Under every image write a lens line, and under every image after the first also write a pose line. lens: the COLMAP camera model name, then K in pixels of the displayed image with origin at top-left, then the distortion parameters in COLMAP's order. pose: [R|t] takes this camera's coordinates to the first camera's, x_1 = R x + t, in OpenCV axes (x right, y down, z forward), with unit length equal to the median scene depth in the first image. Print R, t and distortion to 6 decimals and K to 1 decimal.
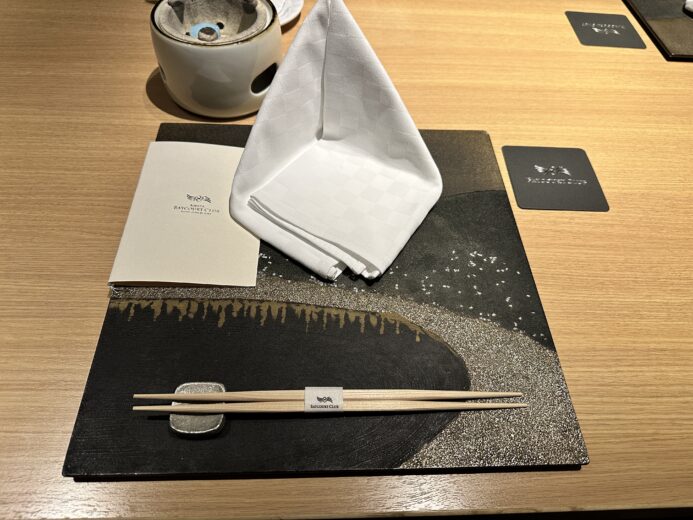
lens RADIAL K [[491.4, 0, 345.2], [0, 491.4, 264.7], [0, 0, 1]] dist [0.009017, -0.002136]
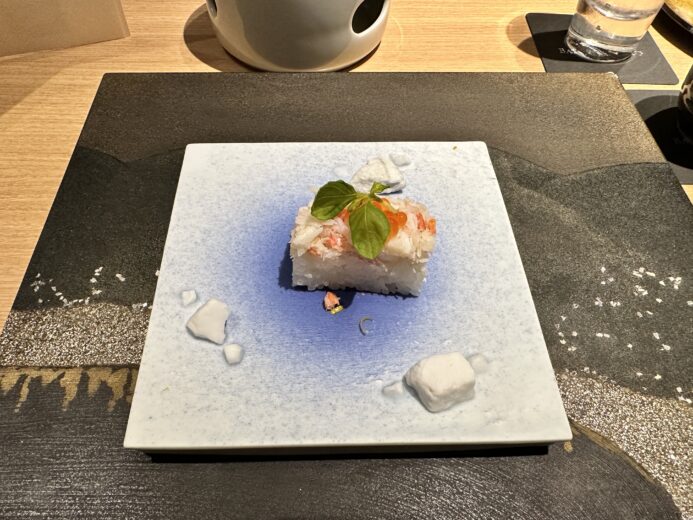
lens RADIAL K [[491.4, 0, 339.0], [0, 491.4, 262.5], [0, 0, 1]] dist [0.009017, -0.002136]
pose [[0.999592, -0.016986, -0.022977, -0.072793], [0.016857, 0.999841, -0.005790, -0.038657], [0.023072, 0.005400, 0.999719, 0.466245]]
